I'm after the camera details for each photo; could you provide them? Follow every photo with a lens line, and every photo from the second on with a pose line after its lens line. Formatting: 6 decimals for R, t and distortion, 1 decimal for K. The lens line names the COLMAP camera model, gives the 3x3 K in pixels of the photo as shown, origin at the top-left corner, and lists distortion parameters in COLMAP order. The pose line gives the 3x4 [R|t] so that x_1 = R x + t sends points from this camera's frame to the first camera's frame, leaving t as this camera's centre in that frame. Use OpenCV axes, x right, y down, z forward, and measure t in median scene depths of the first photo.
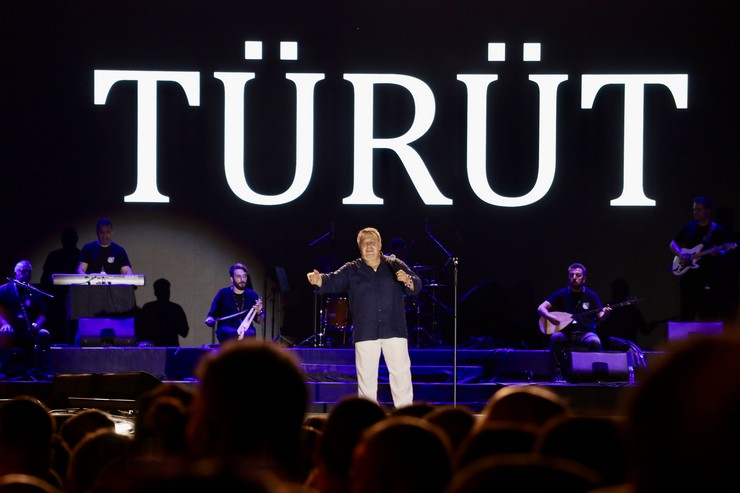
lens RADIAL K [[4783.4, 0, 383.1], [0, 4783.4, 231.2], [0, 0, 1]] dist [3.945494, 0.000000]
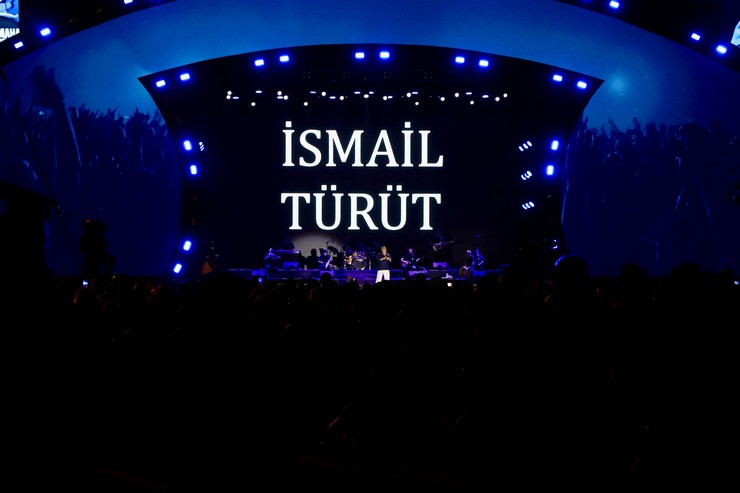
lens RADIAL K [[3175.2, 0, 369.9], [0, 3175.2, 246.3], [0, 0, 1]] dist [0.098580, 0.000000]
pose [[0.999795, -0.005614, 0.019477, -0.039814], [0.005067, 0.999596, 0.027984, -0.061348], [-0.019626, -0.027879, 0.999419, -1.454633]]
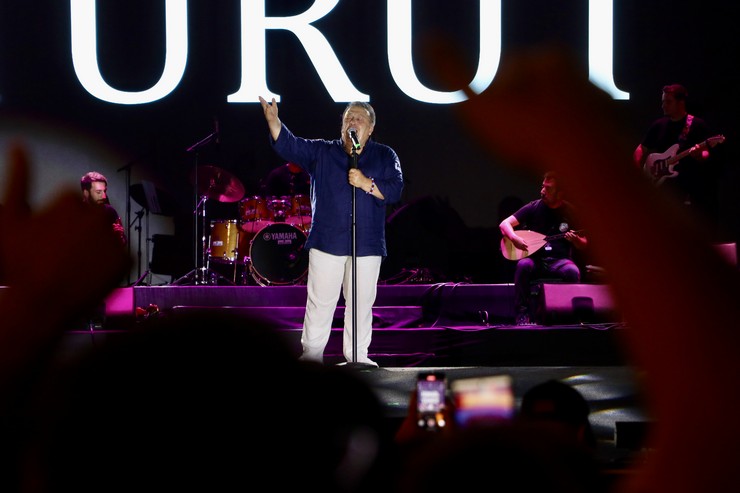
lens RADIAL K [[4783.4, 0, 366.0], [0, 4783.4, 244.5], [0, 0, 1]] dist [3.945494, 0.000000]
pose [[0.999587, -0.011939, 0.026149, -0.006643], [0.011626, 0.999859, 0.012082, 0.008212], [-0.026289, -0.011773, 0.999585, 0.221518]]
